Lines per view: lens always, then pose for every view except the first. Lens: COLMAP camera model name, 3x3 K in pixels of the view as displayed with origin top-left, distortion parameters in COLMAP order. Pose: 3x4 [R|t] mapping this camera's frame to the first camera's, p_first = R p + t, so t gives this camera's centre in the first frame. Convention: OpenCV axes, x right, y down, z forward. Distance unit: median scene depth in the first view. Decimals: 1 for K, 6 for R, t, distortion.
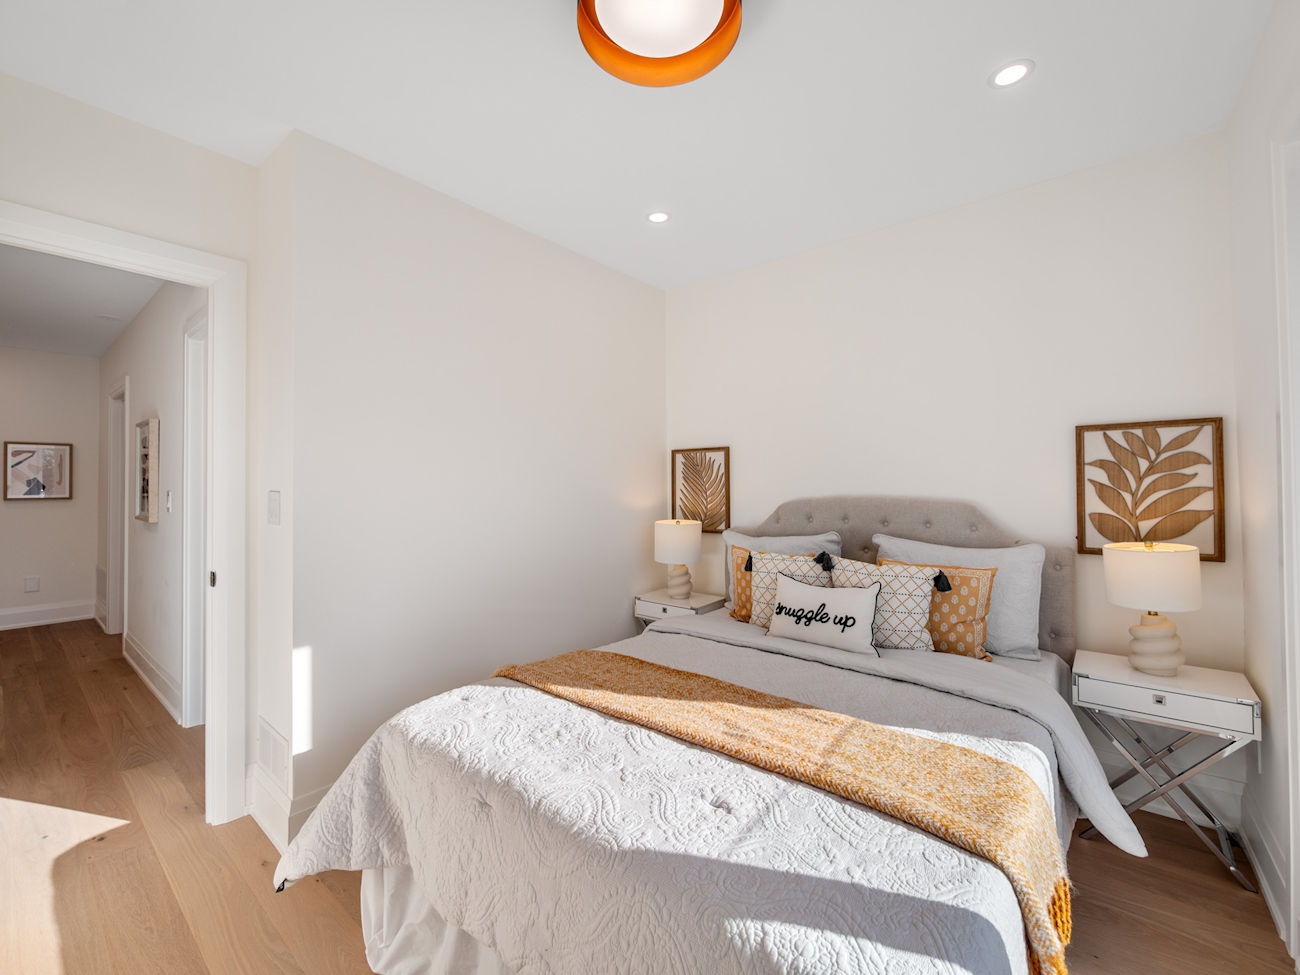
lens RADIAL K [[547.1, 0, 650.6], [0, 547.1, 476.6], [0, 0, 1]] dist [-0.009591, 0.000902]
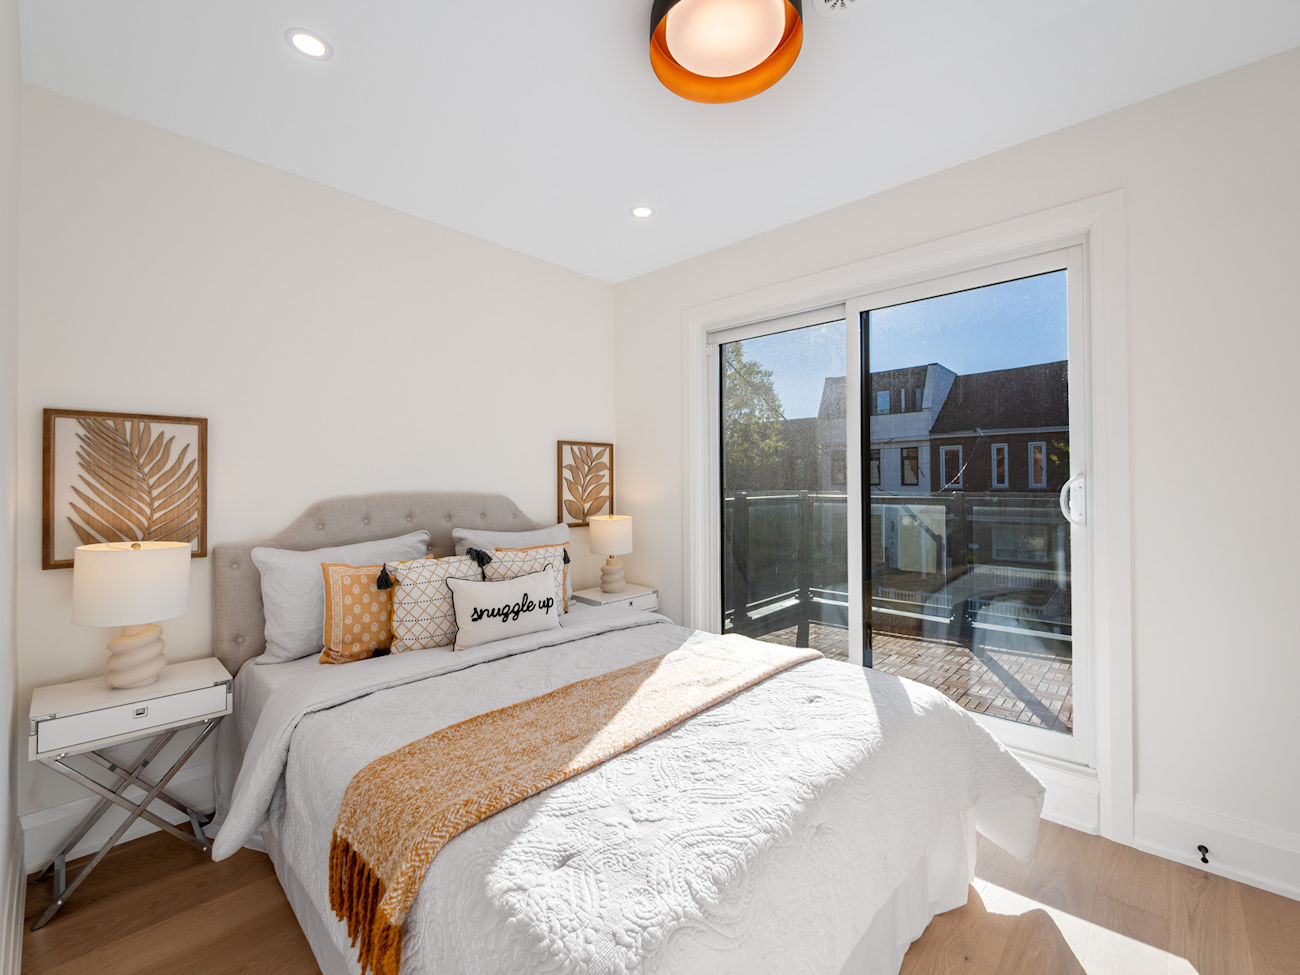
lens RADIAL K [[547.1, 0, 650.6], [0, 547.1, 476.6], [0, 0, 1]] dist [-0.009591, 0.000902]
pose [[0.068823, 0.022433, 0.997377, -0.681930], [-0.005399, 0.999741, -0.022114, 0.035687], [-0.997614, -0.003863, 0.068926, 0.689926]]
